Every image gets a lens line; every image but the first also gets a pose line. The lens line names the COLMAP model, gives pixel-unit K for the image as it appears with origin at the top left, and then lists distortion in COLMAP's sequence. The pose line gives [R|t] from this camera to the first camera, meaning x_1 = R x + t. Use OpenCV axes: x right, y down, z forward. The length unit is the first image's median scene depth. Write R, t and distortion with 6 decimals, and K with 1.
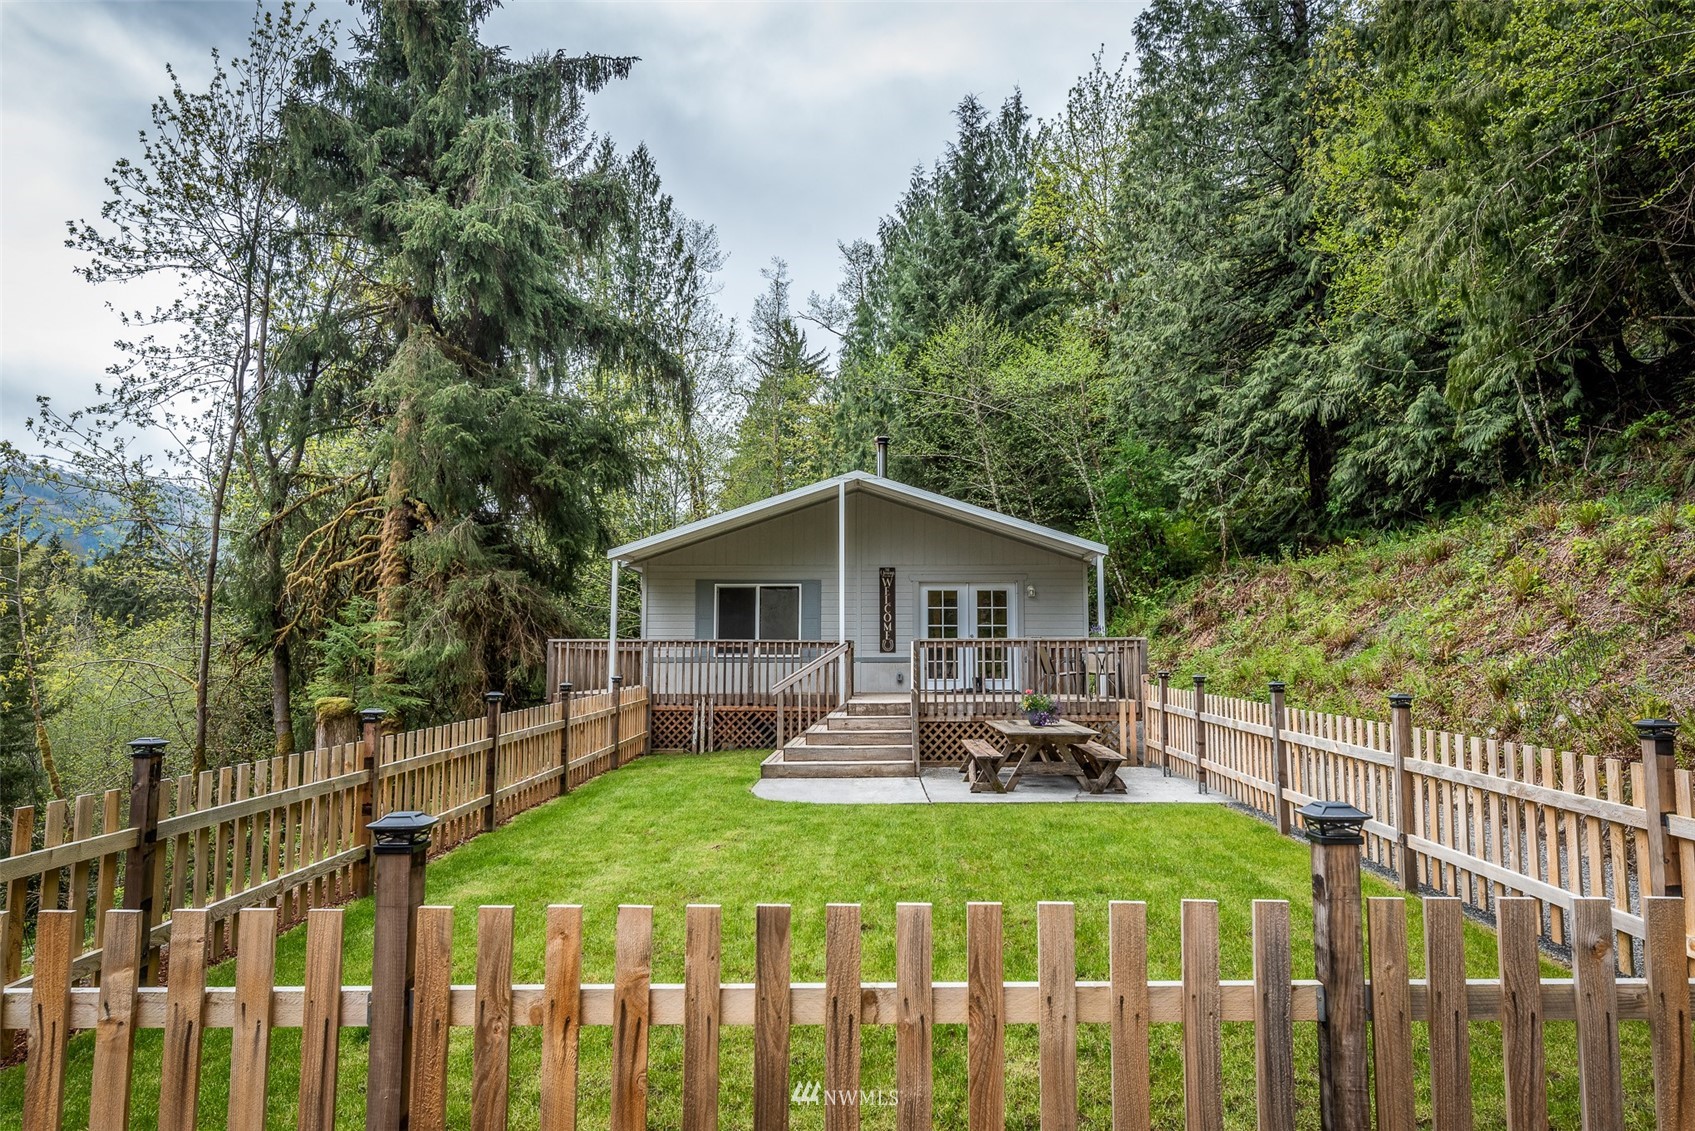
lens RADIAL K [[1038.9, 0, 869.8], [0, 1038.9, 532.8], [0, 0, 1]] dist [-0.014776, 0.006293]
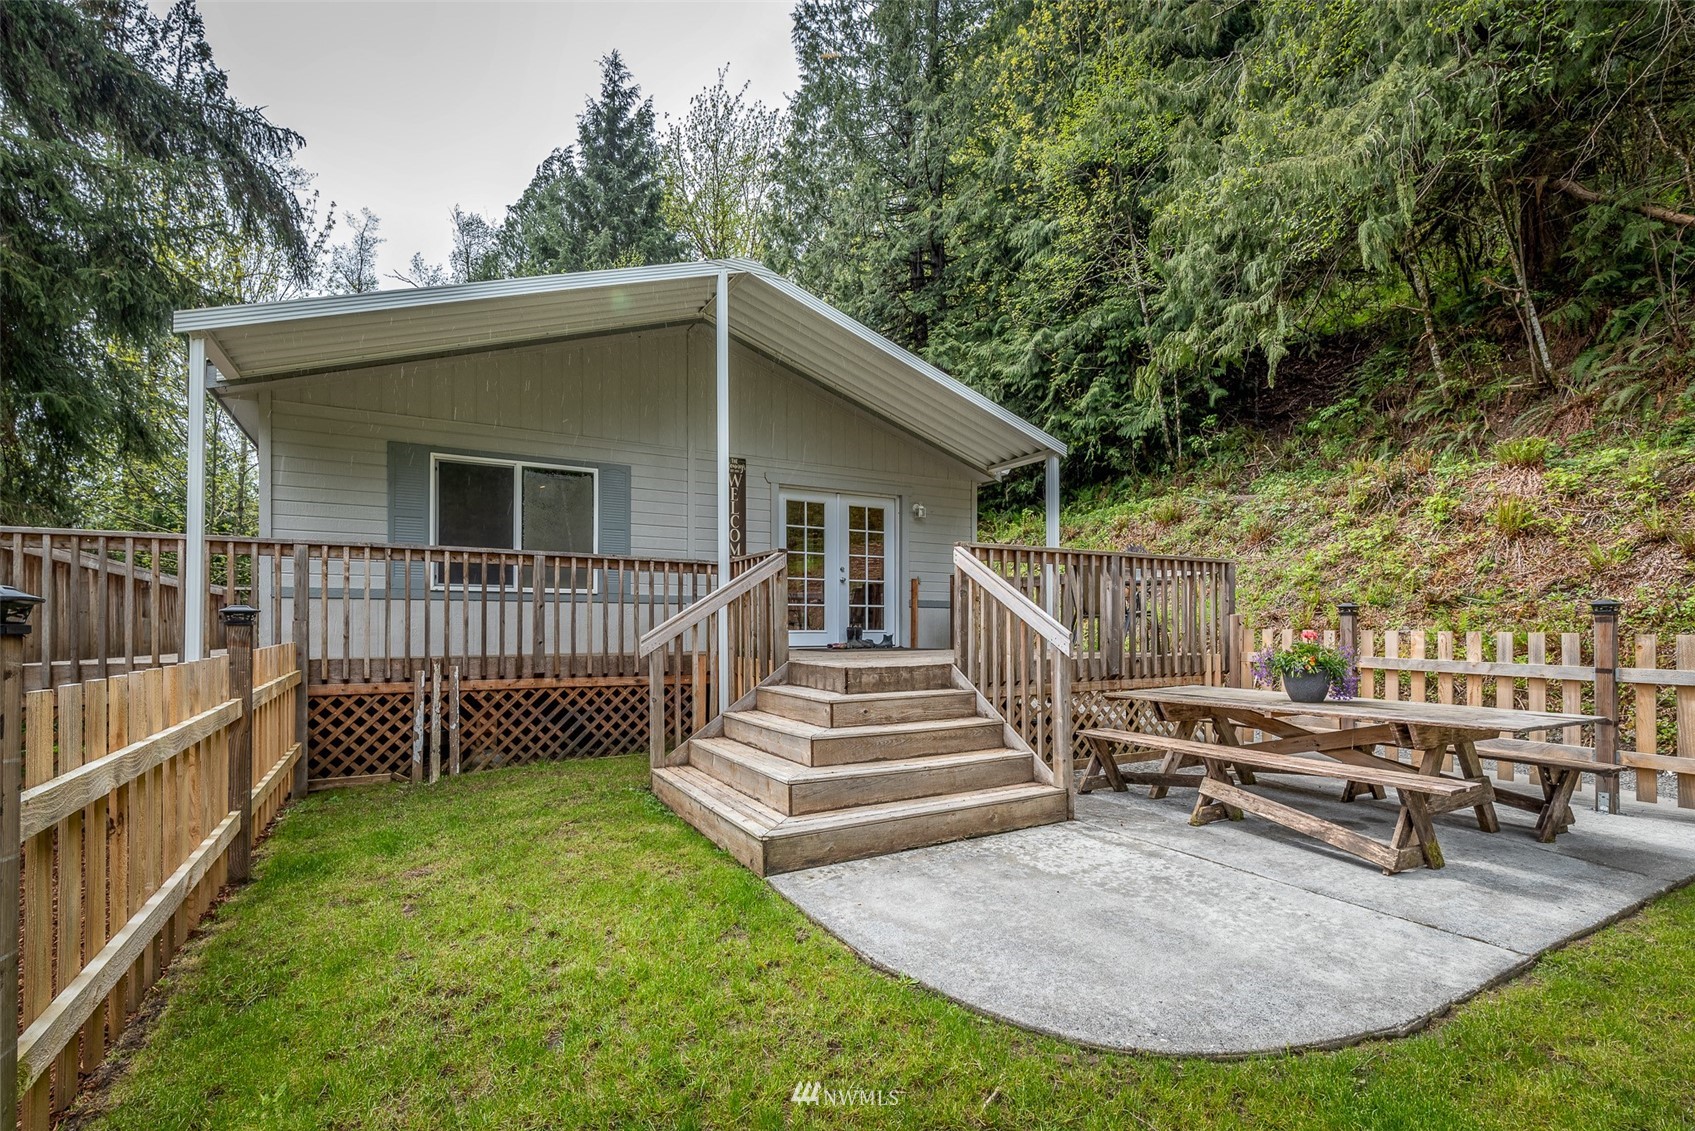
lens RADIAL K [[728.0, 0, 808.5], [0, 728.0, 618.6], [0, 0, 1]] dist [-0.001356, -0.001389]
pose [[0.873628, 0.005075, 0.486568, -0.119060], [-0.054310, 0.994715, 0.087137, 0.066910], [-0.483554, -0.102551, 0.869286, 0.425442]]
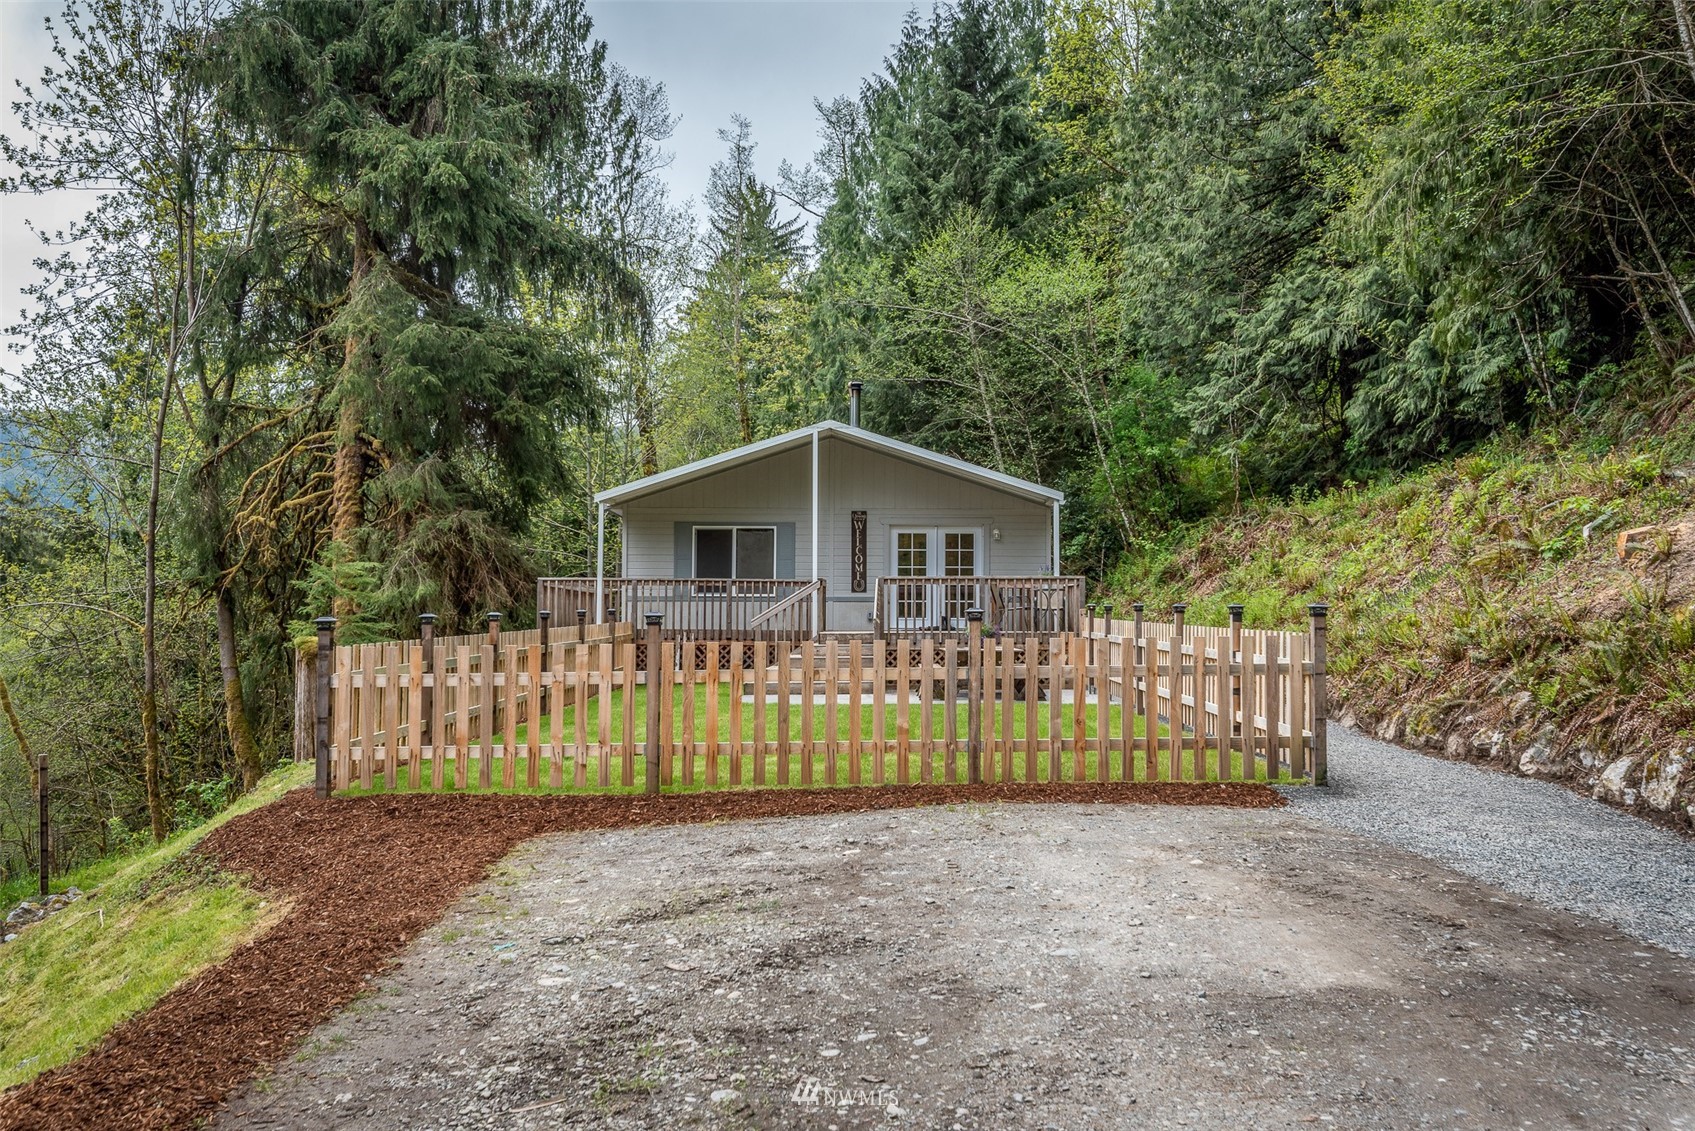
lens RADIAL K [[1415.3, 0, 878.0], [0, 1415.3, 558.6], [0, 0, 1]] dist [-0.009225, 0.003008]
pose [[0.999880, 0.004692, 0.014761, 0.010988], [-0.005766, 0.997273, 0.073575, -0.017113], [-0.014376, -0.073652, 0.997180, -0.305055]]
